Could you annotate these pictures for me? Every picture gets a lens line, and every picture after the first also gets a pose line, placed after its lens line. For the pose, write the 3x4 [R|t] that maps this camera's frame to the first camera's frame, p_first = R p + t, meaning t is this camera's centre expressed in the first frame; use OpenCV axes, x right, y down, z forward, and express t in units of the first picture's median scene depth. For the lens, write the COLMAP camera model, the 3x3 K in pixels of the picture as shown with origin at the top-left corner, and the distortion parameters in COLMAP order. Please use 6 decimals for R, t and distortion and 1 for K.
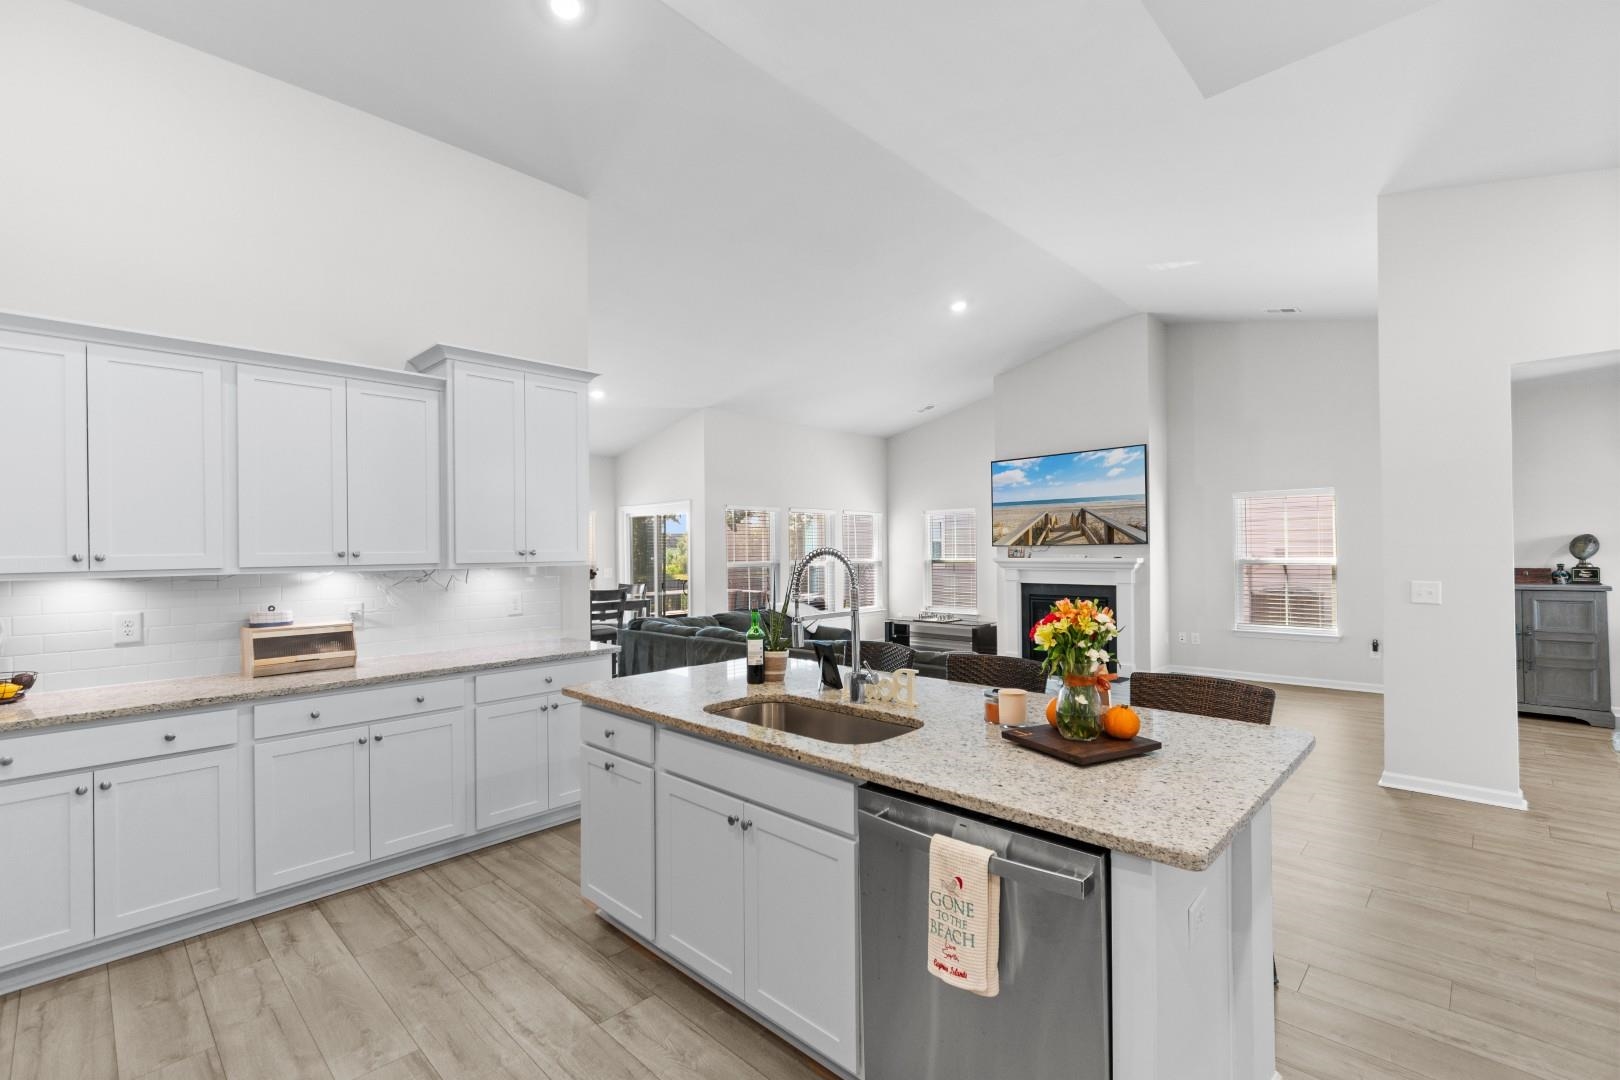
lens RADIAL K [[712.5, 0, 806.9], [0, 712.5, 556.8], [0, 0, 1]] dist [0.003247, -0.000452]
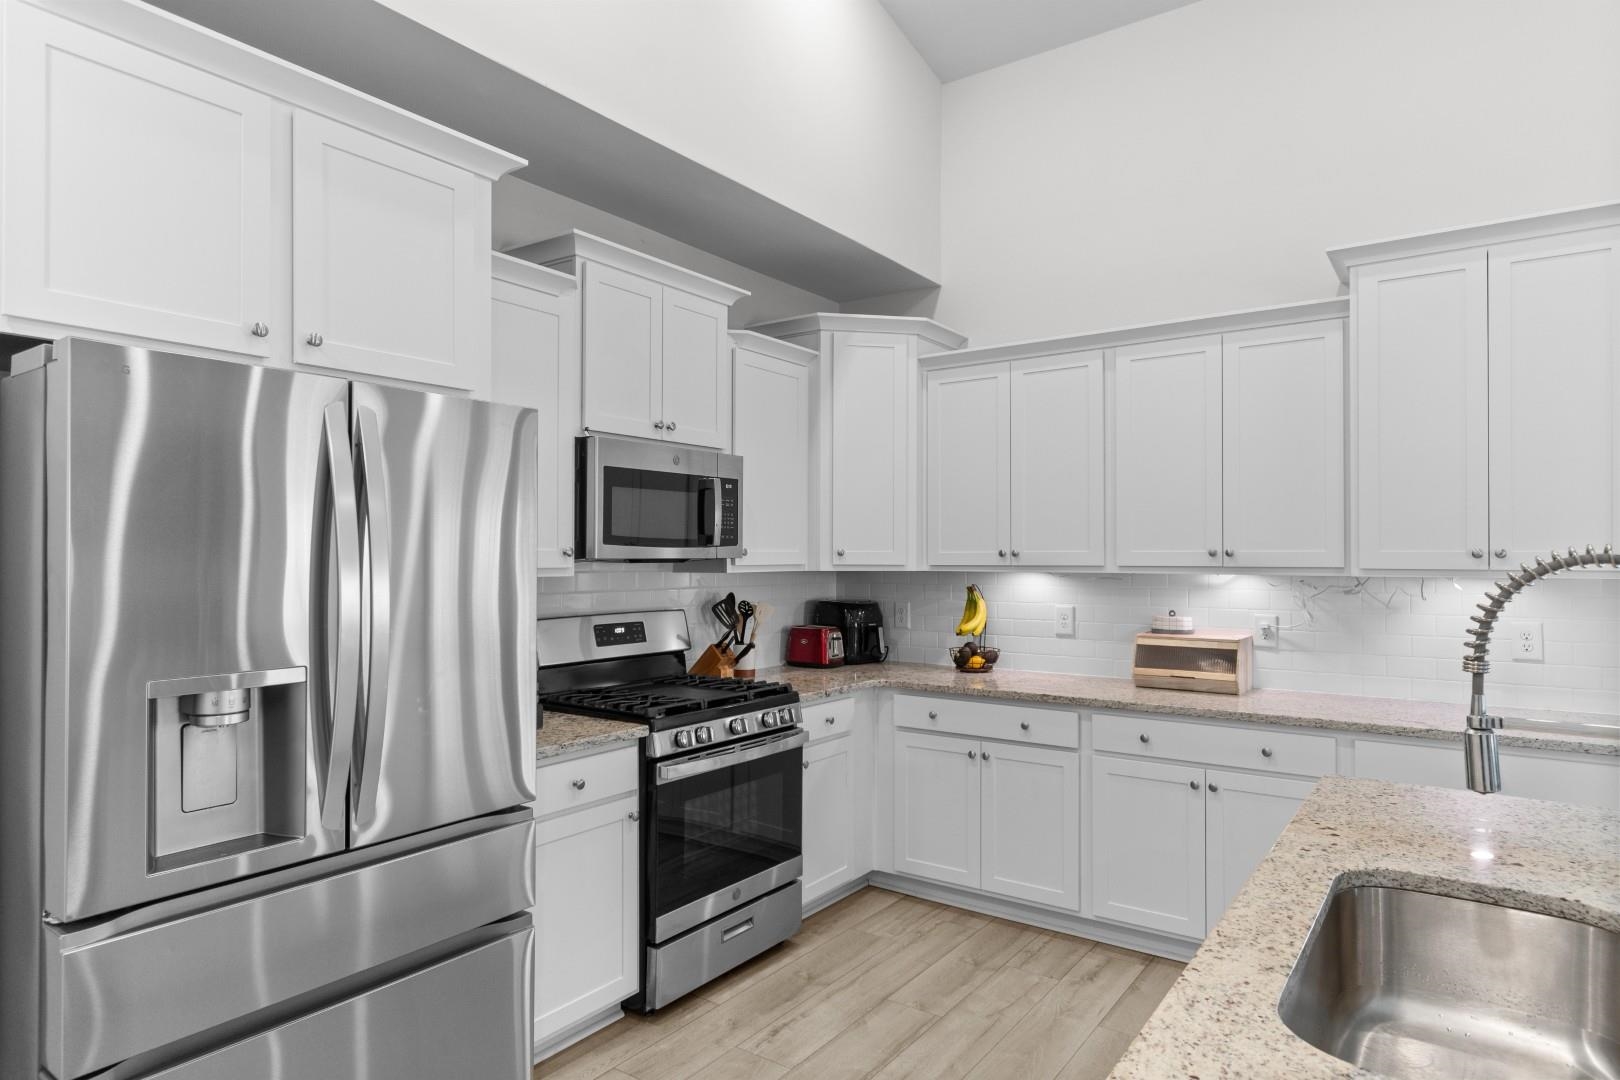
lens RADIAL K [[944.7, 0, 812.9], [0, 944.7, 553.5], [0, 0, 1]] dist [0.003834, -0.001750]
pose [[0.149958, 0.012893, -0.988608, 0.143012], [-0.013786, 0.999845, 0.010948, -0.003472], [0.988596, 0.011987, 0.150112, 0.163951]]
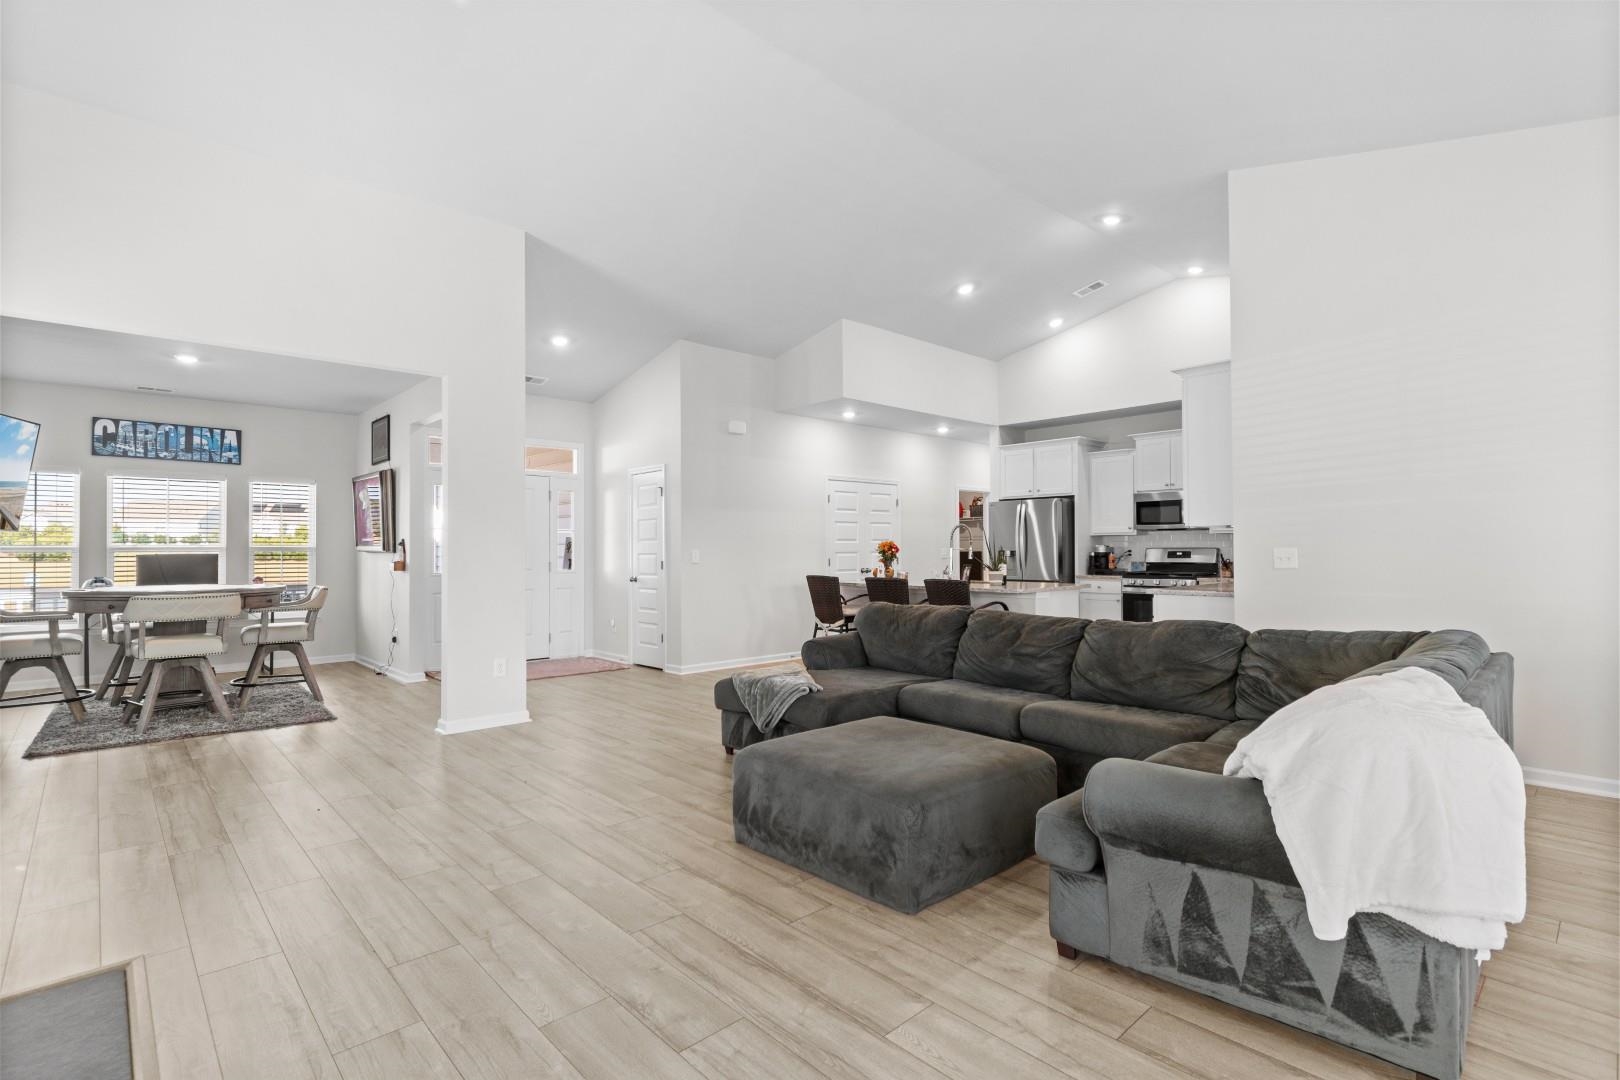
lens RADIAL K [[758.0, 0, 802.2], [0, 758.0, 539.9], [0, 0, 1]] dist [-0.000837, -0.001356]
pose [[-0.997782, 0.018731, 0.063878, 0.142927], [0.018439, 0.999817, -0.005154, 0.016366], [-0.063962, -0.003964, -0.997944, 1.242182]]
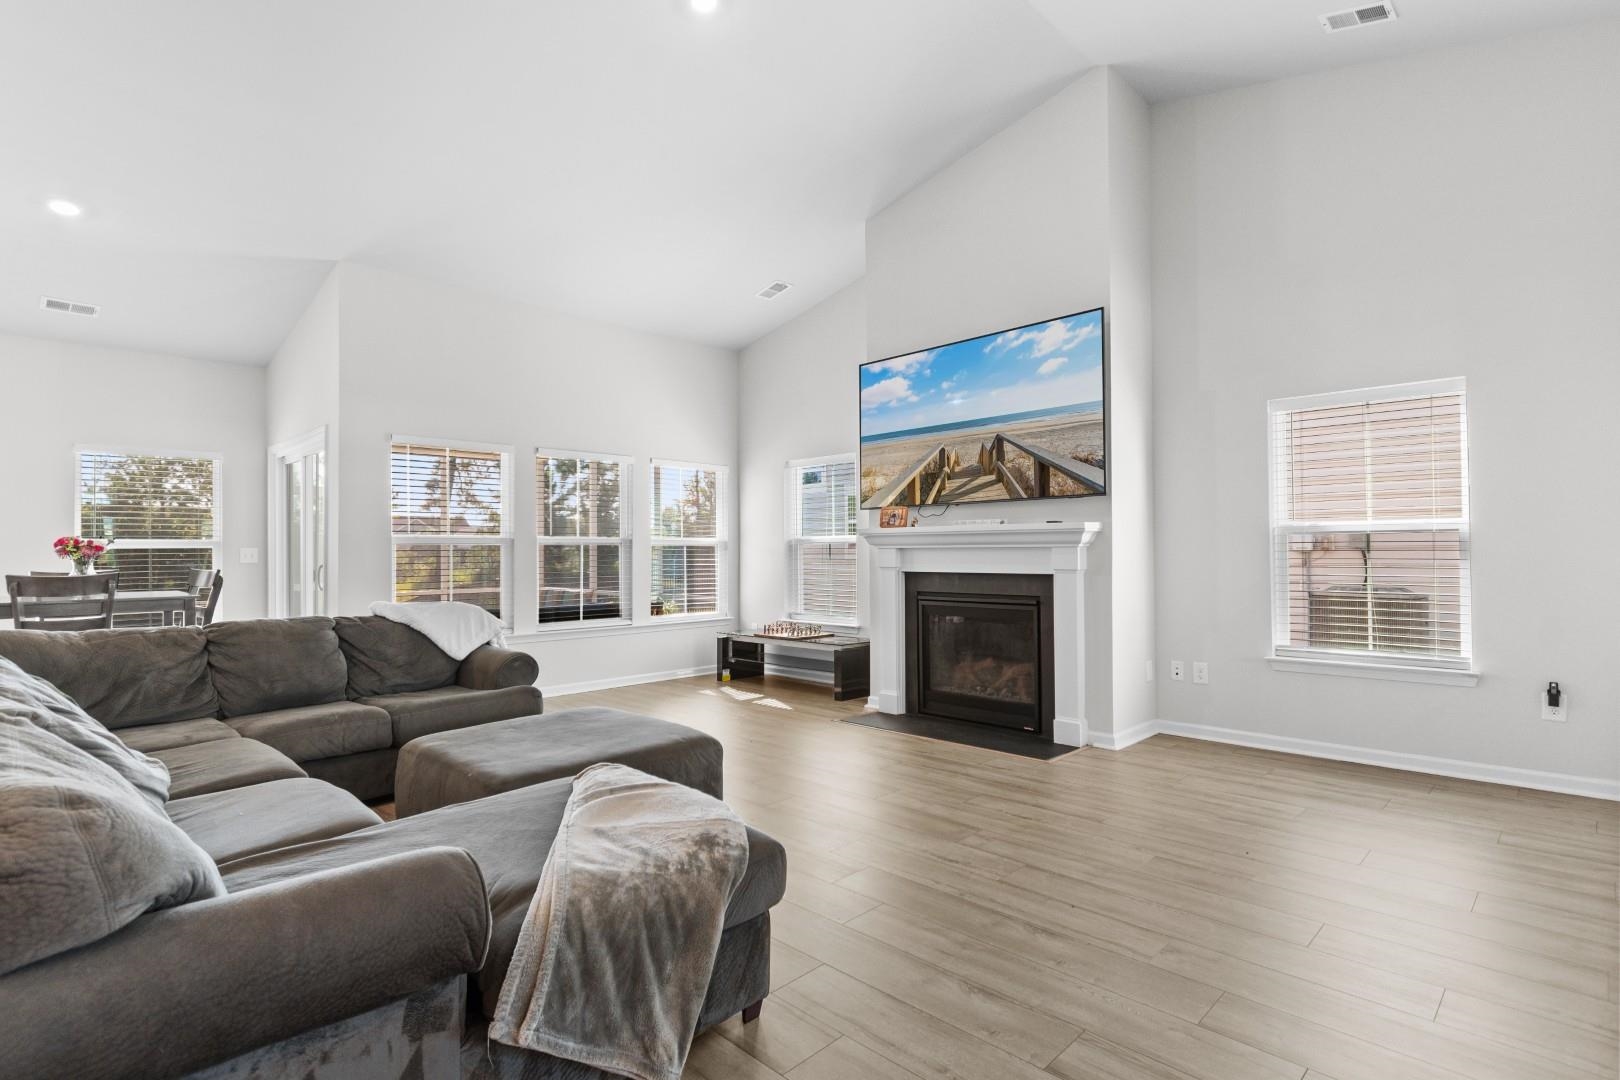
lens RADIAL K [[798.5, 0, 815.0], [0, 798.5, 553.4], [0, 0, 1]] dist [-0.005745, 0.001116]
pose [[0.999945, 0.004156, -0.009635, 0.262903], [-0.004242, 0.999950, -0.009012, 0.031487], [0.009597, 0.009052, 0.999913, 0.399481]]
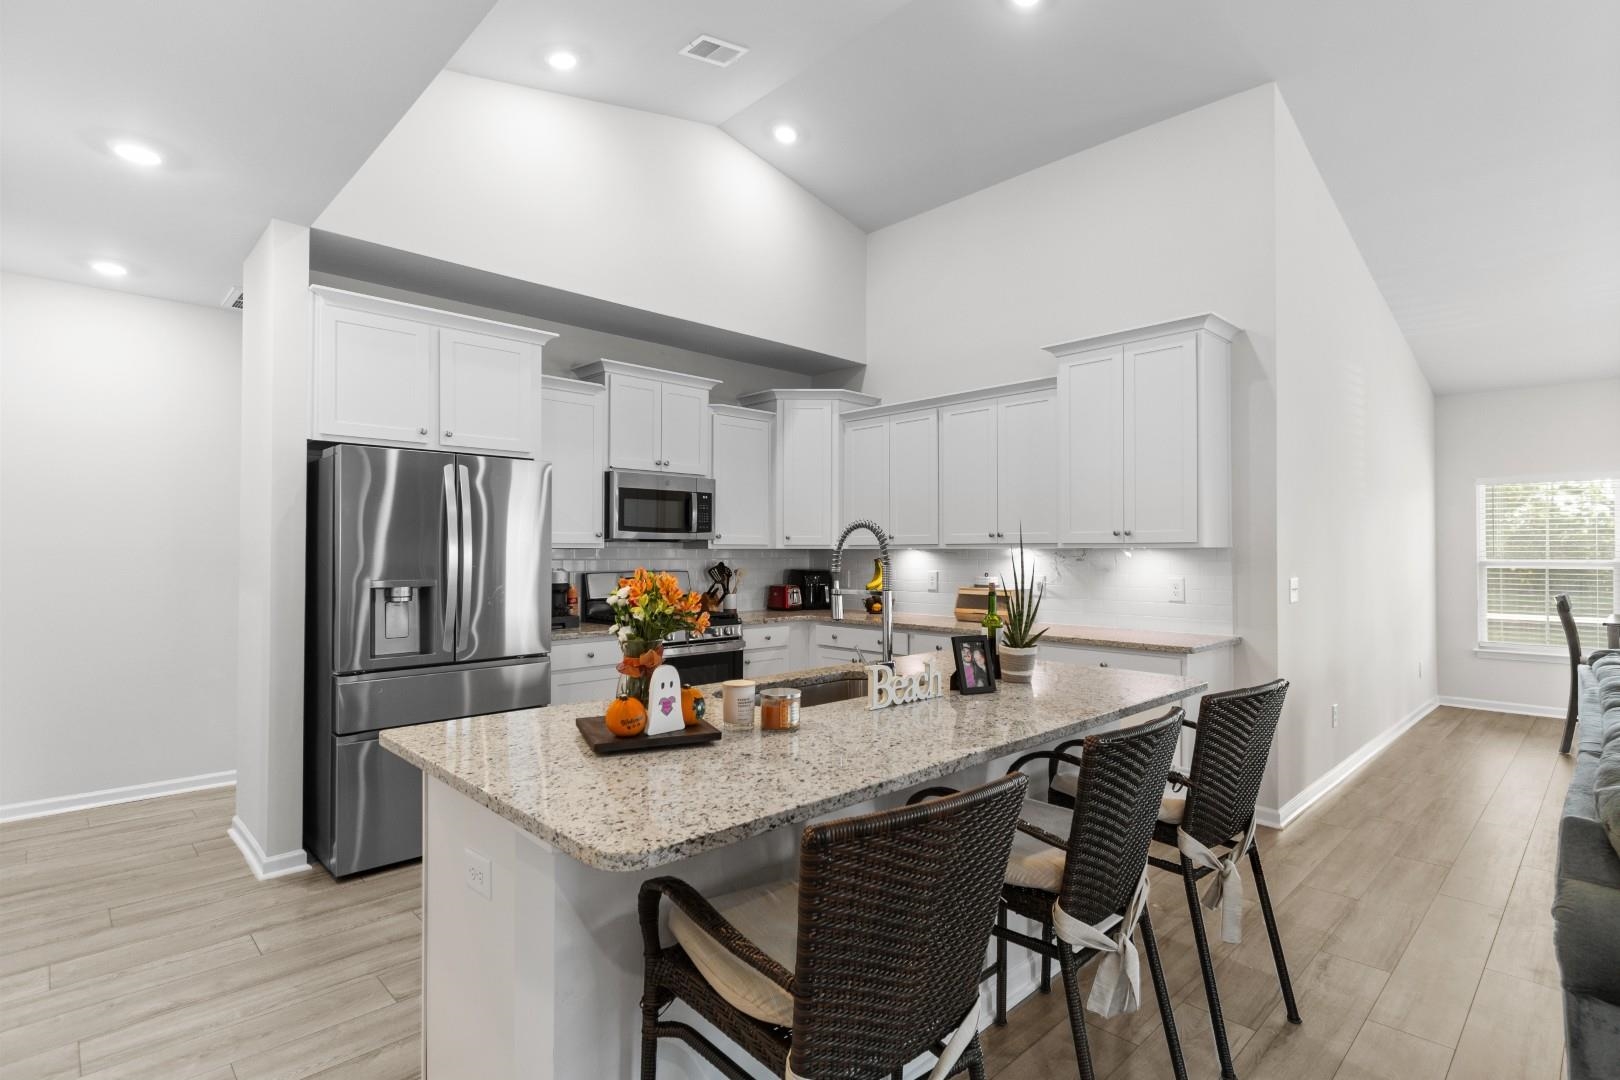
lens RADIAL K [[798.5, 0, 817.1], [0, 798.5, 548.6], [0, 0, 1]] dist [-0.005745, 0.001116]
pose [[-0.030406, 0.009080, -0.999496, 0.341029], [-0.010501, 0.999901, 0.009403, 0.004799], [0.999482, 0.010781, -0.030308, 0.306396]]
